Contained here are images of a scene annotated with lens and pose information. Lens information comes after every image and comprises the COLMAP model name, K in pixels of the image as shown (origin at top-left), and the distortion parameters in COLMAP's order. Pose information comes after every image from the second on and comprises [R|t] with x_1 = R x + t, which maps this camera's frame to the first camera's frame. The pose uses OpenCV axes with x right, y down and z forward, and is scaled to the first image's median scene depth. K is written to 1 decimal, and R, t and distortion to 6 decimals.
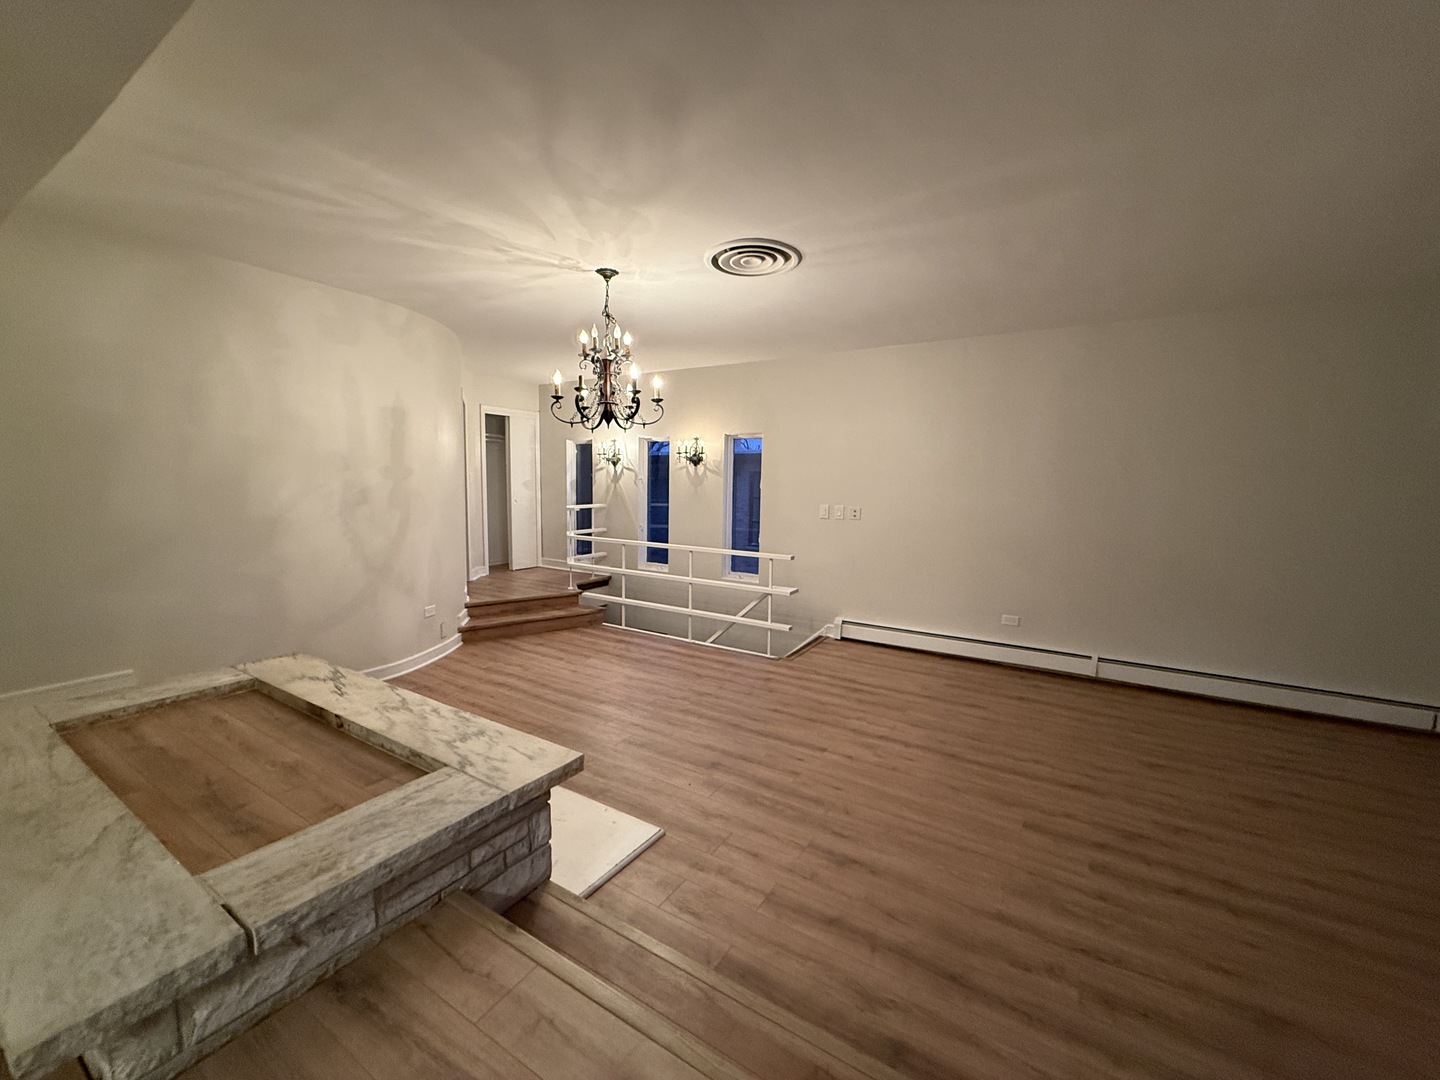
lens RADIAL K [[572.6, 0, 716.0], [0, 572.6, 534.2], [0, 0, 1]] dist [-0.000553, -0.000299]
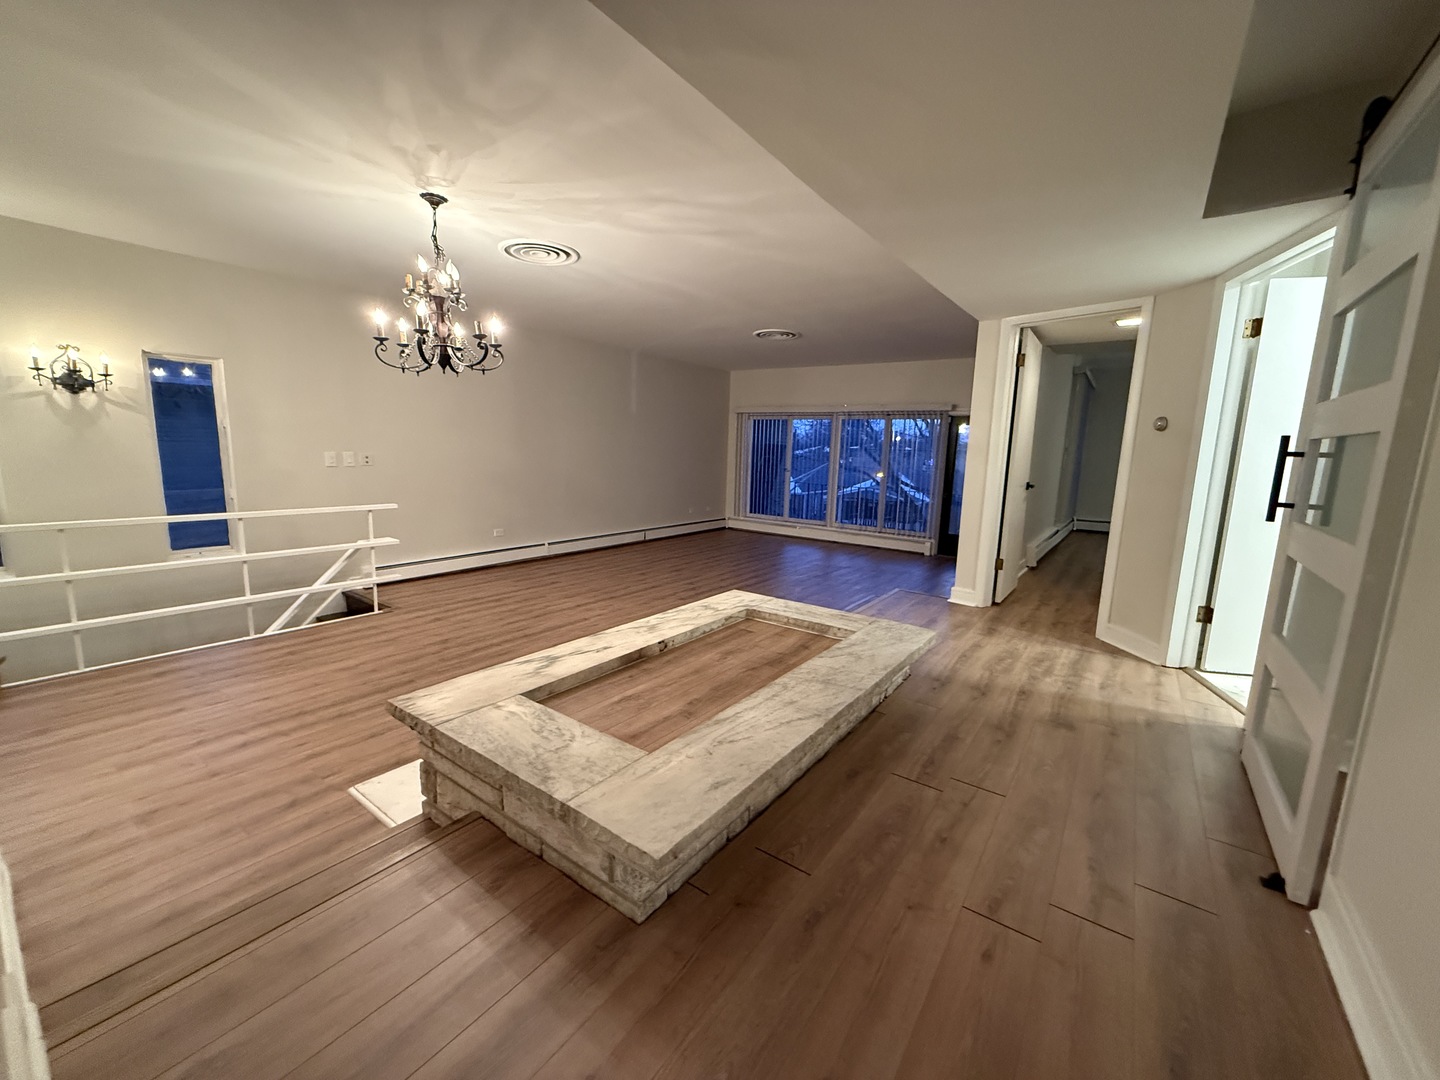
lens RADIAL K [[572.6, 0, 716.0], [0, 572.6, 534.2], [0, 0, 1]] dist [-0.000553, -0.000299]
pose [[0.081959, -0.165392, 0.982816, -0.775985], [0.060346, 0.985148, 0.160752, -0.035184], [-0.994807, 0.046134, 0.090723, 0.340070]]
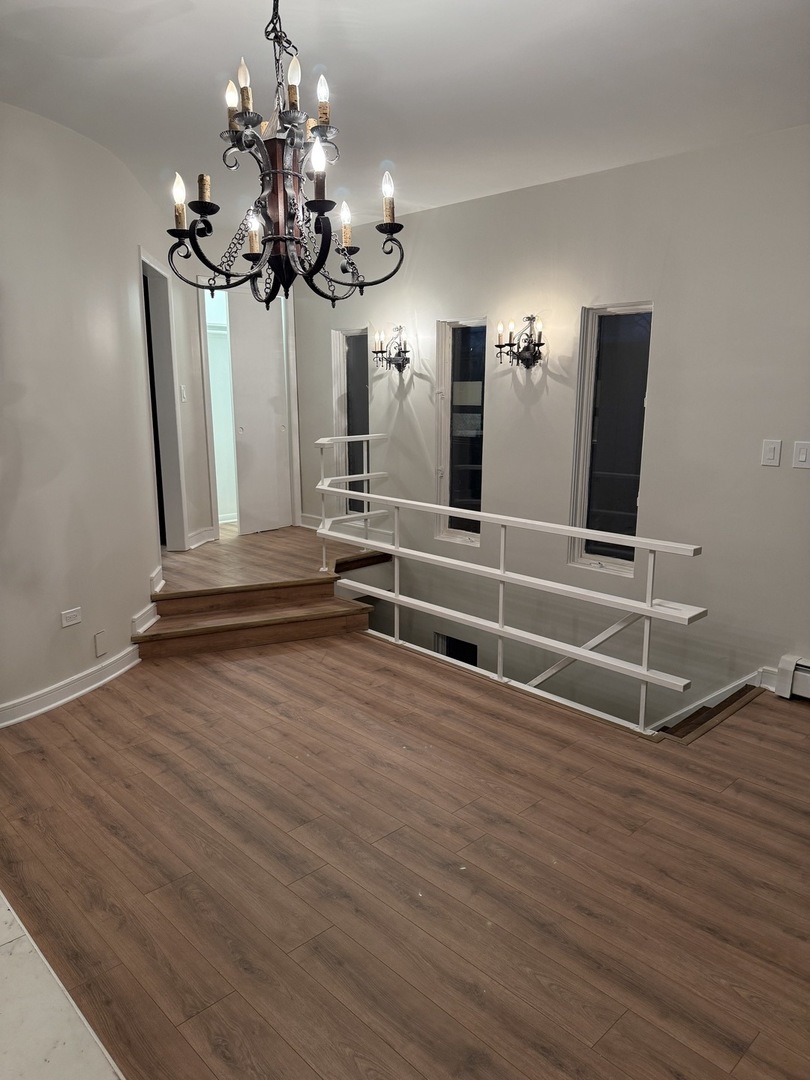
lens RADIAL K [[749.9, 0, 405.0], [0, 749.9, 540.0], [0, 0, 1]] dist [0.099180, -0.151497]
pose [[0.968453, 0.033859, -0.246885, 0.047864], [-0.006778, 0.993939, 0.109724, -0.038284], [0.249104, -0.104589, 0.962813, 0.281551]]
